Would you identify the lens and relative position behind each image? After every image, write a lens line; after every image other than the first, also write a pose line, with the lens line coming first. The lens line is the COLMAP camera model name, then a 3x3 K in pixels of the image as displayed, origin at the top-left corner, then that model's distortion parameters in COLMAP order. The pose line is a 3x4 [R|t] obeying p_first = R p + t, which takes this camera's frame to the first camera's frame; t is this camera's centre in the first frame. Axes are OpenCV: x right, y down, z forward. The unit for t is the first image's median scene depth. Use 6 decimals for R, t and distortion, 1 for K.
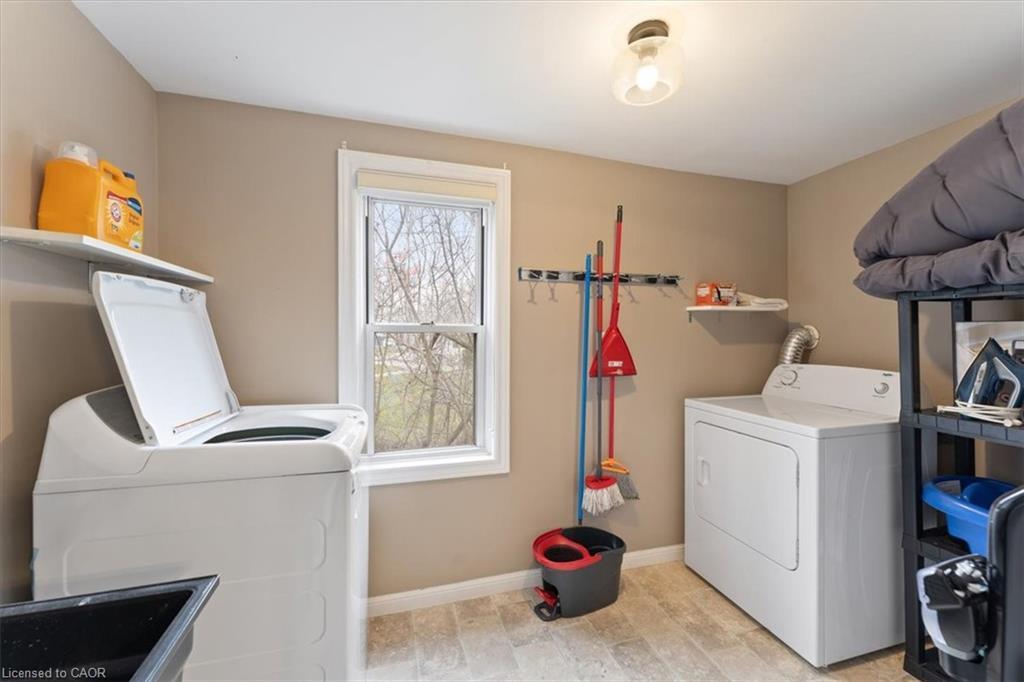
lens RADIAL K [[410.5, 0, 511.7], [0, 410.5, 342.9], [0, 0, 1]] dist [0.001685, 0.000265]
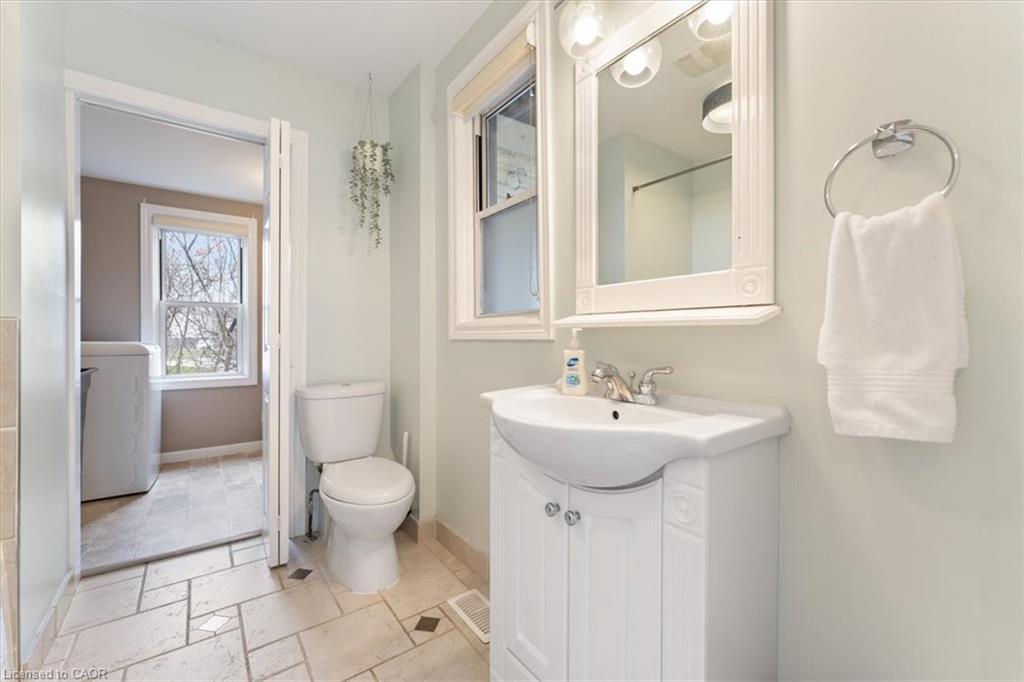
lens RADIAL K [[424.4, 0, 512.5], [0, 424.4, 335.5], [0, 0, 1]] dist [0.011626, 0.000148]
pose [[0.946421, -0.008279, 0.322828, 0.500570], [0.015243, 0.999702, -0.019050, 0.168282], [-0.322574, 0.022950, 0.946266, -1.265362]]
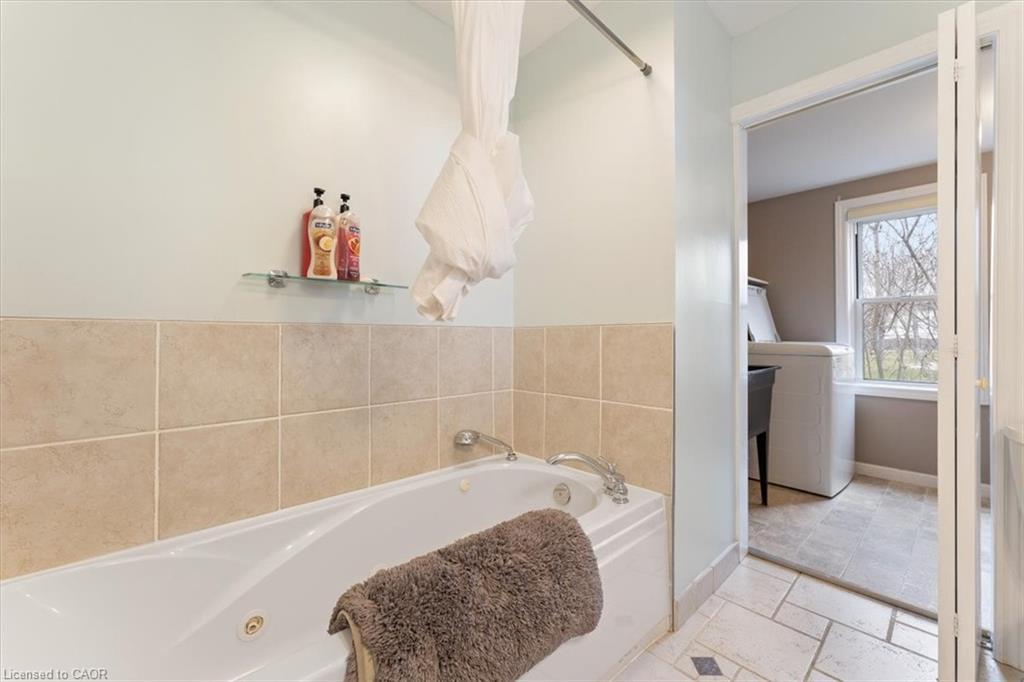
lens RADIAL K [[419.5, 0, 513.6], [0, 419.5, 332.1], [0, 0, 1]] dist [-0.000773, 0.000076]
pose [[0.428423, -0.017184, -0.903415, 0.604004], [-0.015935, 0.999520, -0.026569, 0.161713], [0.903438, 0.025779, 0.427944, -1.009140]]
